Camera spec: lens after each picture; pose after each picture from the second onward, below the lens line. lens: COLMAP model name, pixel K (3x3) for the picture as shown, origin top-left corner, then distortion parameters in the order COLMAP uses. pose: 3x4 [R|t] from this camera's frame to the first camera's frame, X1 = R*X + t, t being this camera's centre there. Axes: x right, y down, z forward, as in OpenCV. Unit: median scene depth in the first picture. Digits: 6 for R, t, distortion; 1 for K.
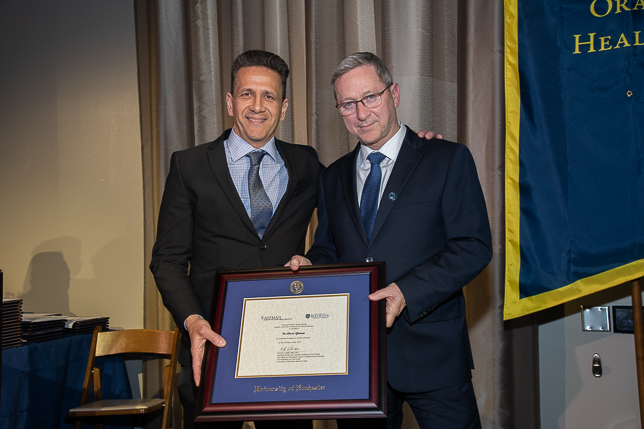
lens RADIAL K [[743.6, 0, 322.0], [0, 743.6, 214.5], [0, 0, 1]] dist [0.093338, 0.278559]
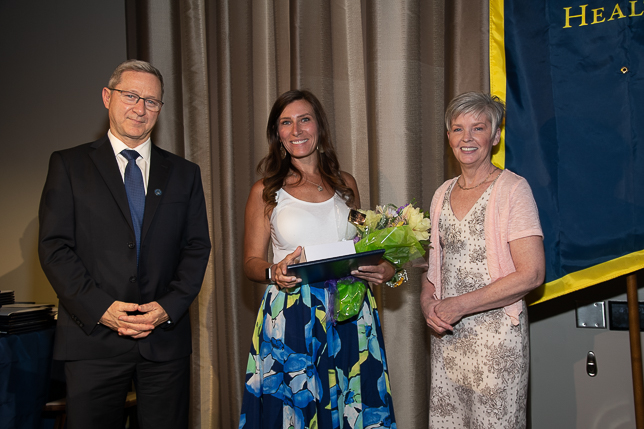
lens RADIAL K [[675.5, 0, 322.0], [0, 675.5, 214.5], [0, 0, 1]] dist [0.053452, 0.180902]
pose [[0.998657, -0.000822, -0.051803, 0.079505], [0.001136, 0.999981, 0.006032, 0.008502], [0.051797, -0.006082, 0.998639, 0.147312]]
